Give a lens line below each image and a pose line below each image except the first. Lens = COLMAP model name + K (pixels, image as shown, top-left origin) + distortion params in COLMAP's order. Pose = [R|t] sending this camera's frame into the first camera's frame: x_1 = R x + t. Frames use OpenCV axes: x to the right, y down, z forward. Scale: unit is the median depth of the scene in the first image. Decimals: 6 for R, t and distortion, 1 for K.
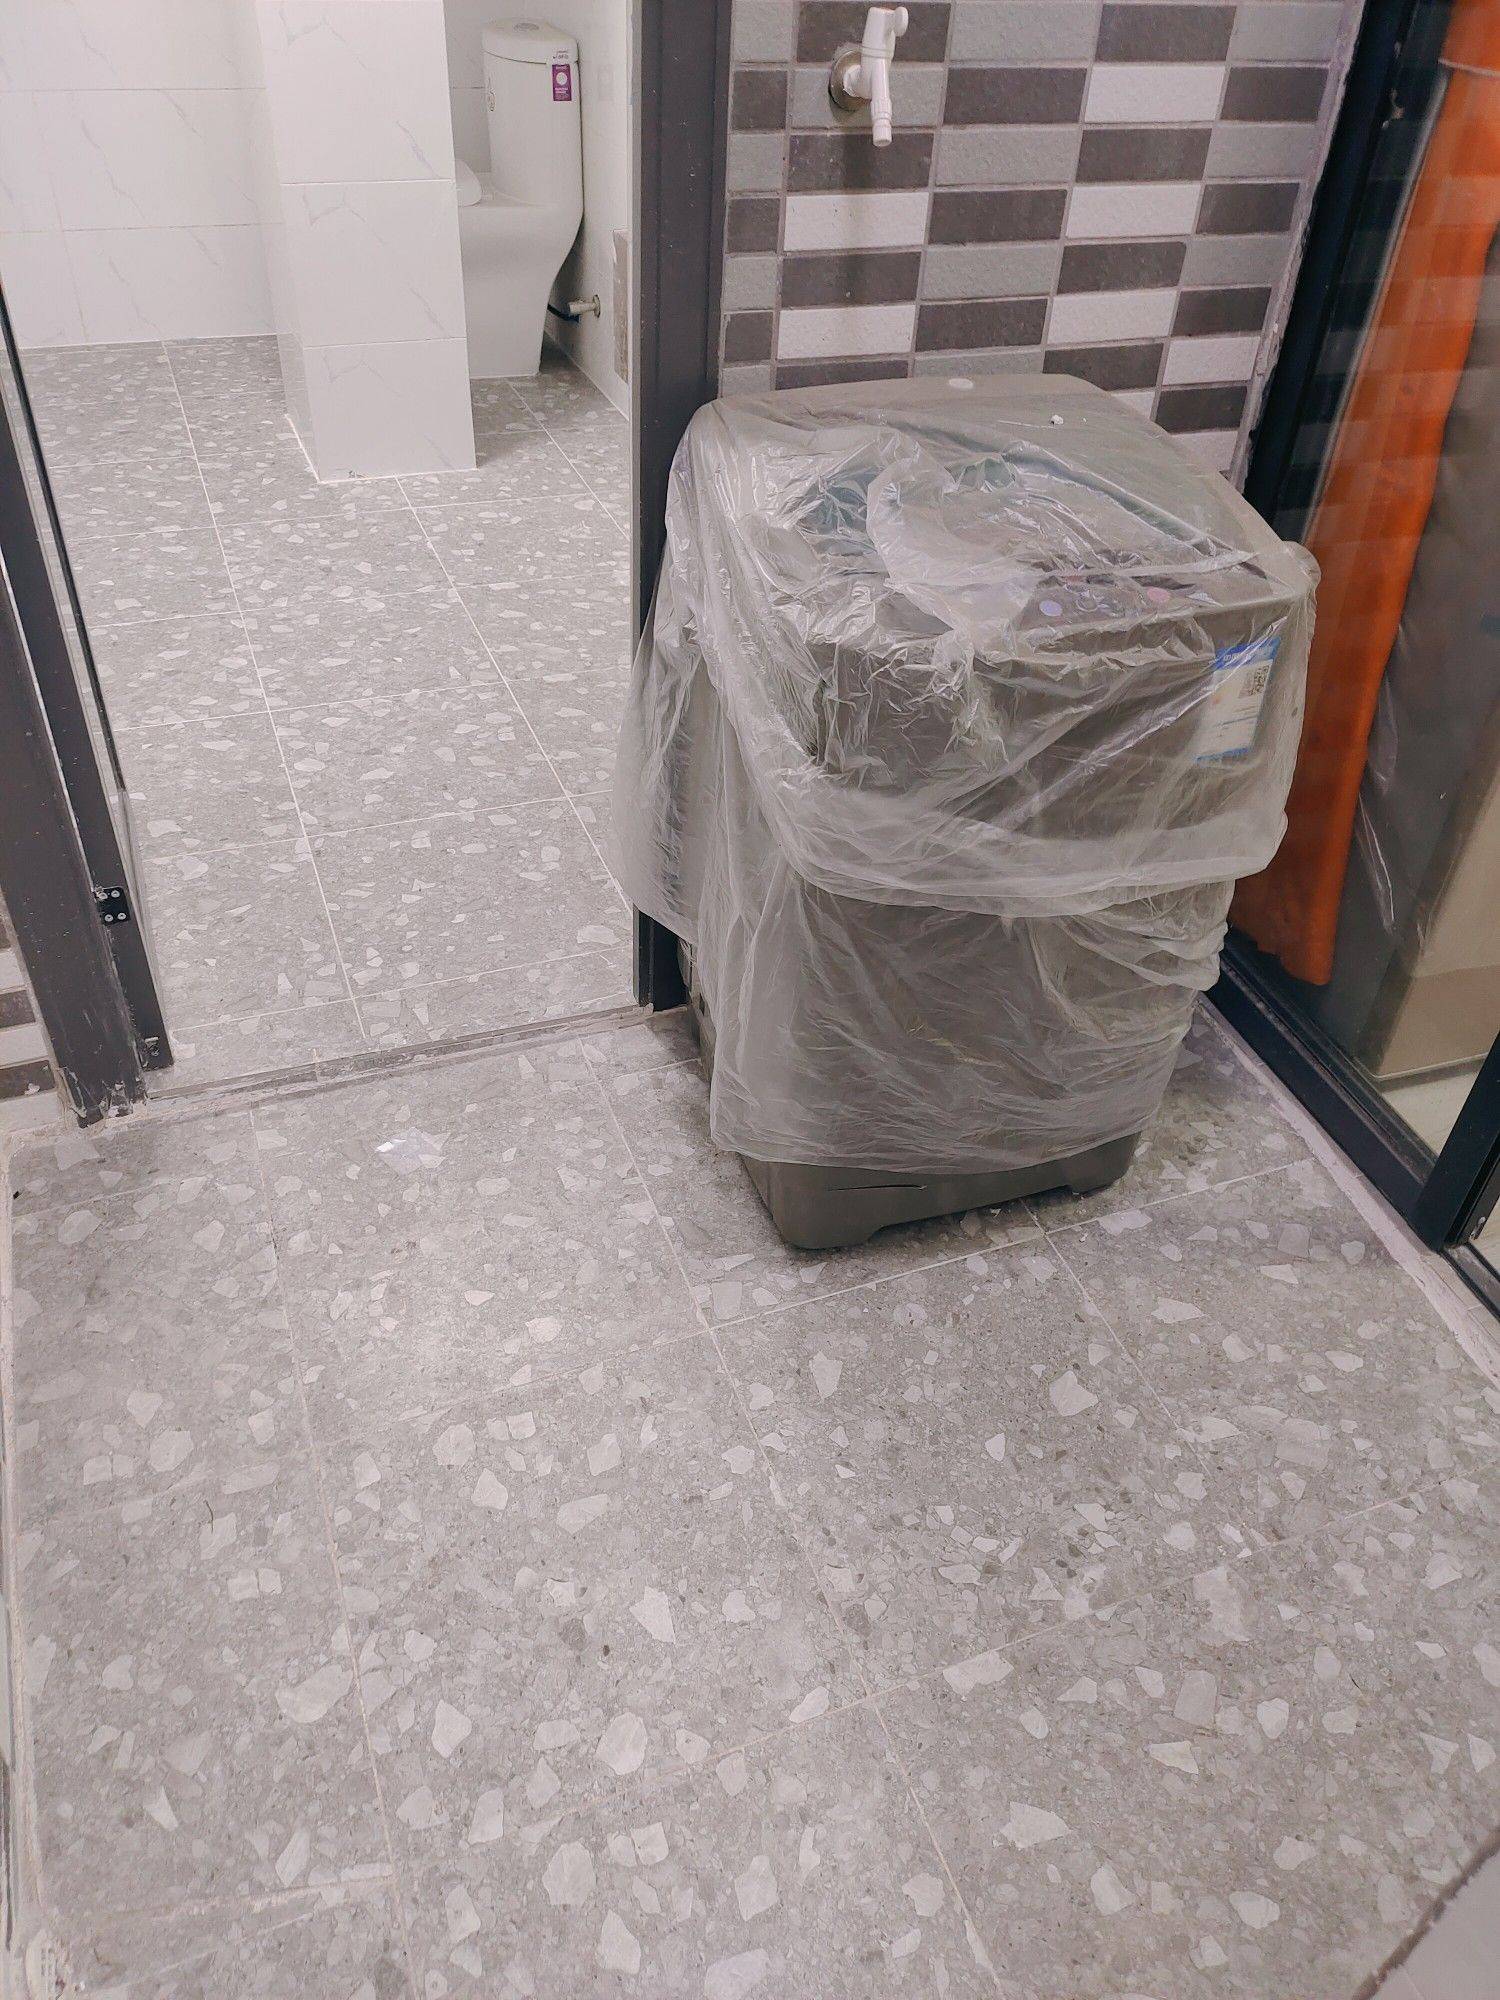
lens RADIAL K [[1479.7, 0, 750.0], [0, 1479.7, 1000.0], [0, 0, 1]] dist [0.057497, -0.060203]
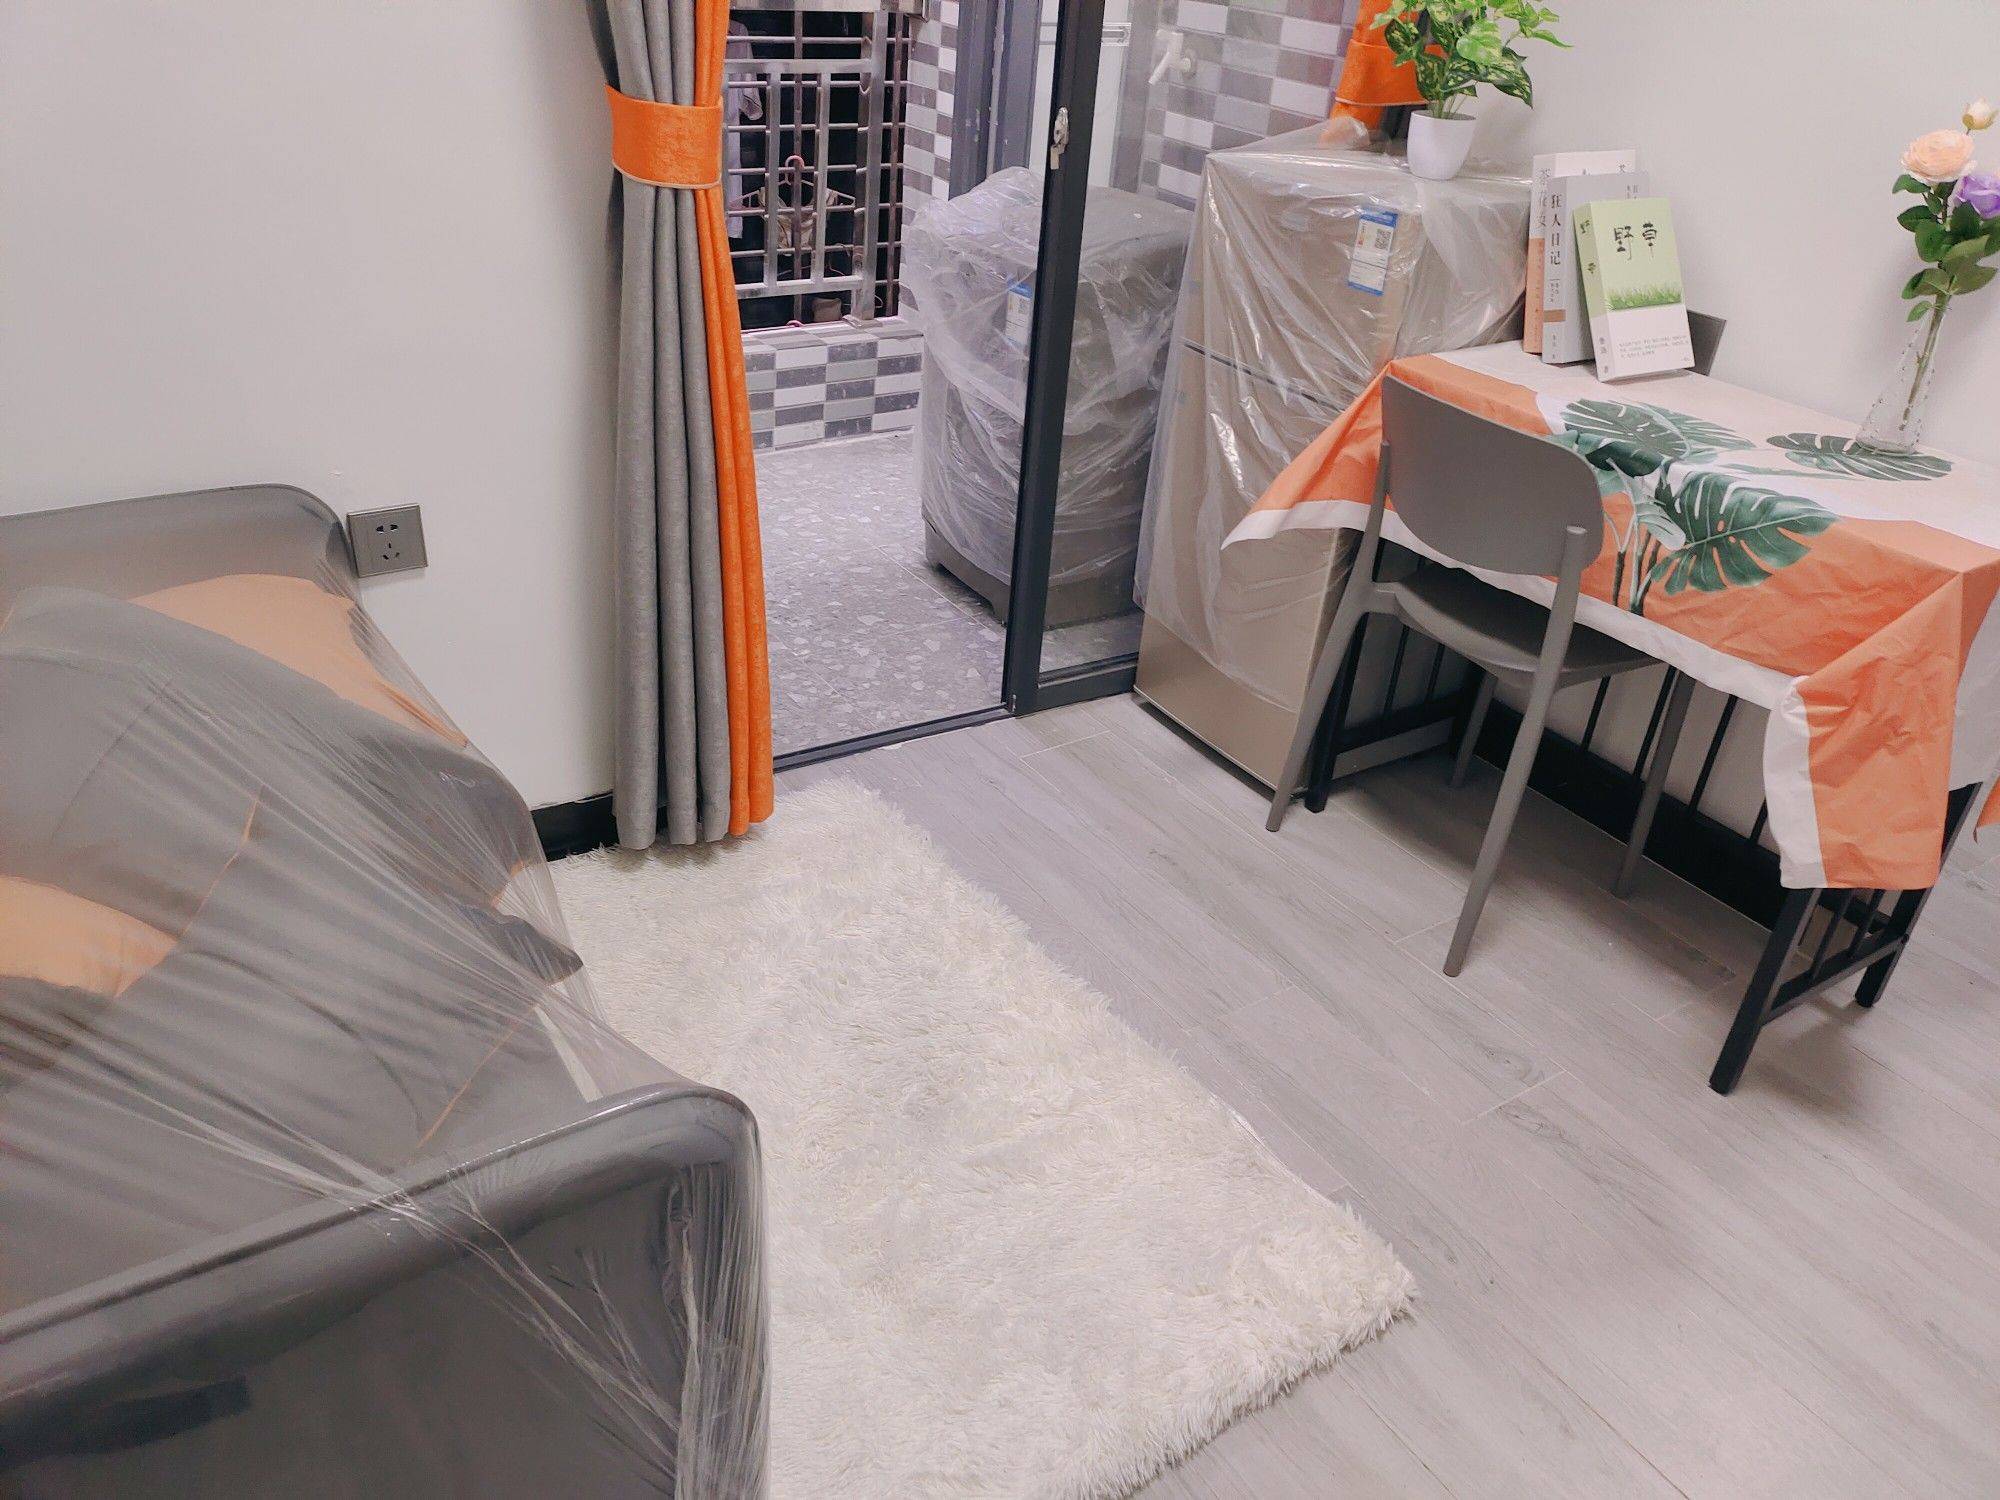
lens RADIAL K [[1479.7, 0, 989.9], [0, 1479.7, 747.6], [0, 0, 1]] dist [0.057497, -0.060203]
pose [[0.204728, 0.464445, -0.861613, 2.221121], [-0.657789, 0.717139, 0.230270, -0.199281], [0.724845, 0.519617, 0.452325, 0.305688]]
